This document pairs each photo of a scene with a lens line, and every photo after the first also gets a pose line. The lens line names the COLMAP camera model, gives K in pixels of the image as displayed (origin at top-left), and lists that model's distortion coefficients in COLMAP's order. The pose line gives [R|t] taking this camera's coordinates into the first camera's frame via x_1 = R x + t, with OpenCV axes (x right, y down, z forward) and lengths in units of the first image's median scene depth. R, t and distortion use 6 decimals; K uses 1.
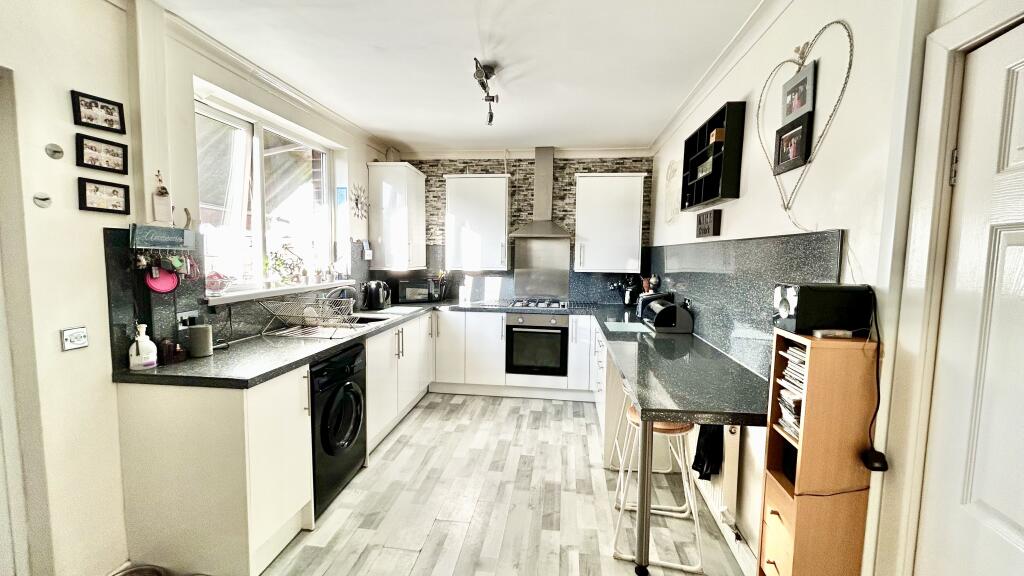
lens RADIAL K [[416.4, 0, 513.4], [0, 416.4, 287.2], [0, 0, 1]] dist [-0.003429, 0.000833]
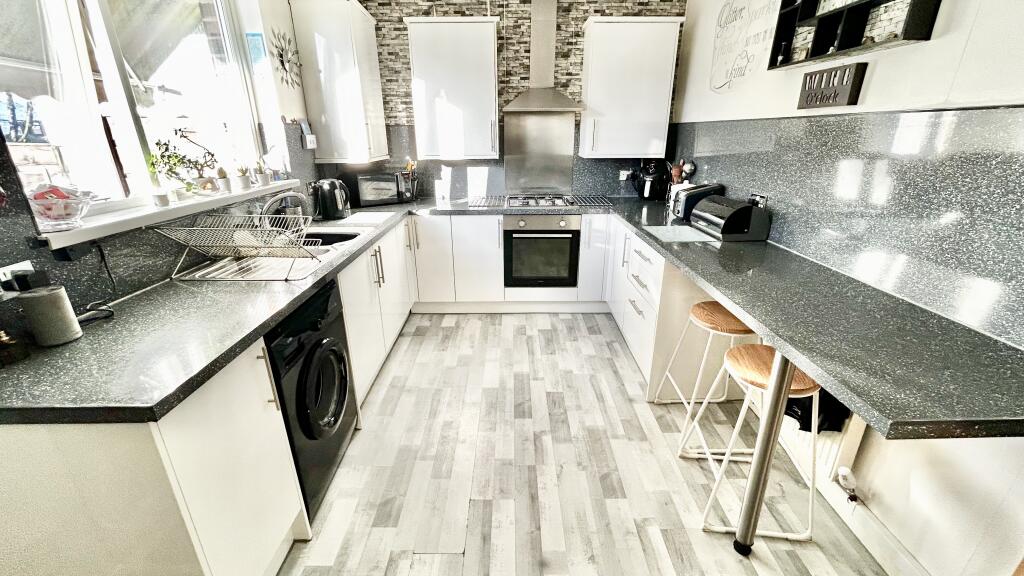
lens RADIAL K [[416.4, 0, 513.5], [0, 416.4, 289.4], [0, 0, 1]] dist [-0.003429, 0.000833]
pose [[0.991713, -0.060839, 0.113154, -0.116700], [0.027118, 0.960049, 0.278513, -0.027357], [-0.125578, -0.273137, 0.953743, 0.239029]]
